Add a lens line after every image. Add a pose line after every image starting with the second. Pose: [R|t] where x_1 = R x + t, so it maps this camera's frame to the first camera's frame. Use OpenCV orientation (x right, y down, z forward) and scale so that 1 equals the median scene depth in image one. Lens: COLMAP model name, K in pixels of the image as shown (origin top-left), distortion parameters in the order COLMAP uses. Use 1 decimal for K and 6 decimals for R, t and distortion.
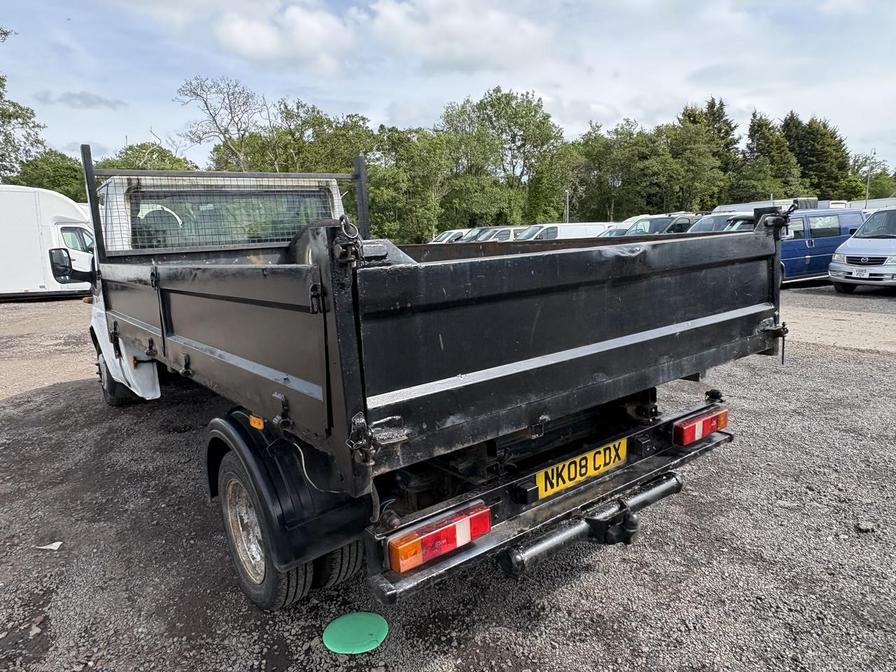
lens RADIAL K [[618.6, 0, 464.8], [0, 618.6, 342.0], [0, 0, 1]] dist [-0.002833, 0.001849]
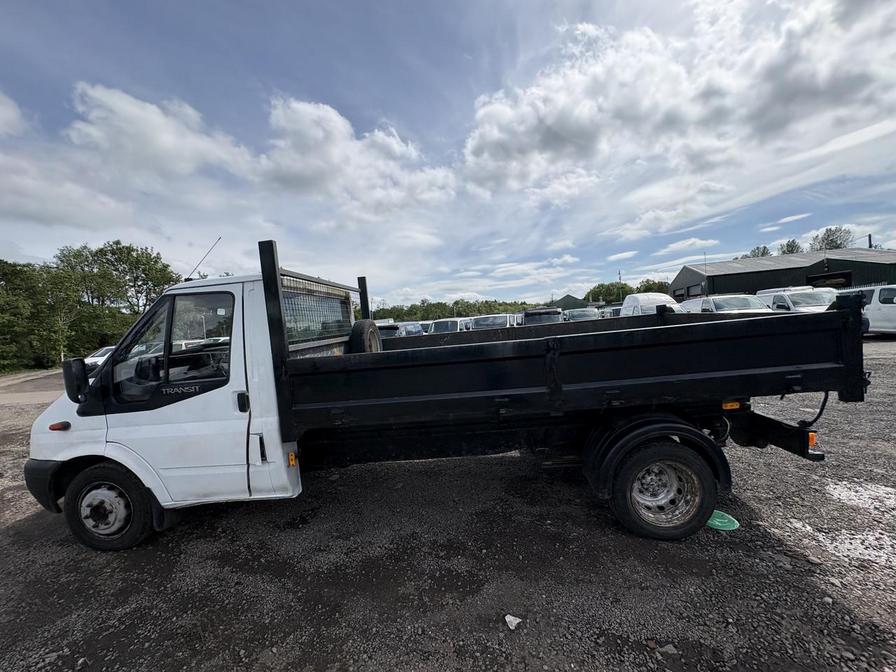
lens RADIAL K [[355.3, 0, 451.5], [0, 355.3, 333.4], [0, 0, 1]] dist [0.000699, 0.000068]
pose [[0.659127, -0.037219, 0.751110, -1.435323], [0.182630, 0.976797, -0.111862, -0.097144], [-0.729519, 0.210907, 0.650631, 0.751940]]
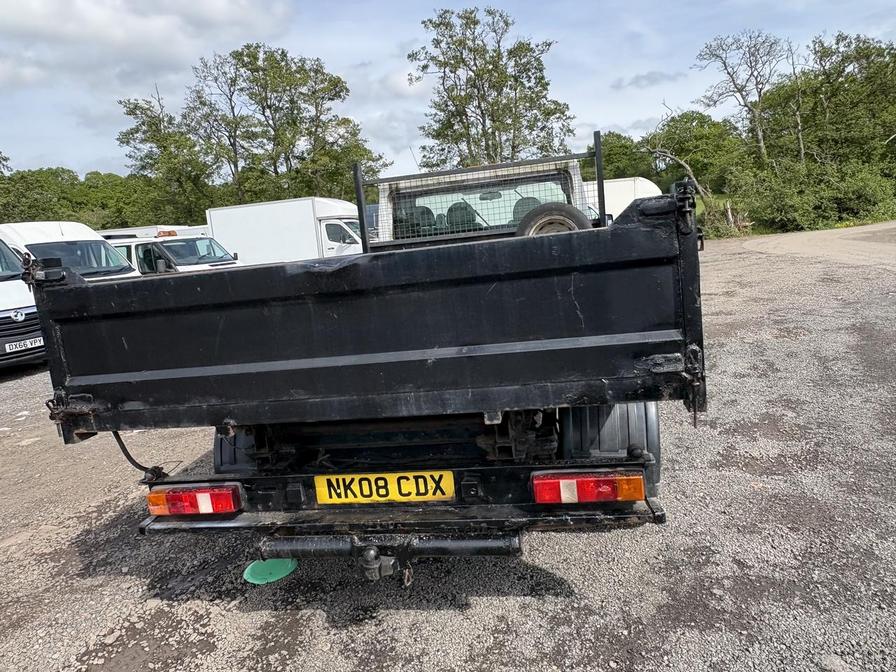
lens RADIAL K [[623.2, 0, 448.0], [0, 623.2, 336.0], [0, 0, 1]] dist [-0.005206, 0.004750]
pose [[0.663131, 0.095099, -0.742438, 0.894392], [-0.060490, 0.995461, 0.073480, -0.099014], [0.746055, -0.003817, 0.665873, 0.420235]]
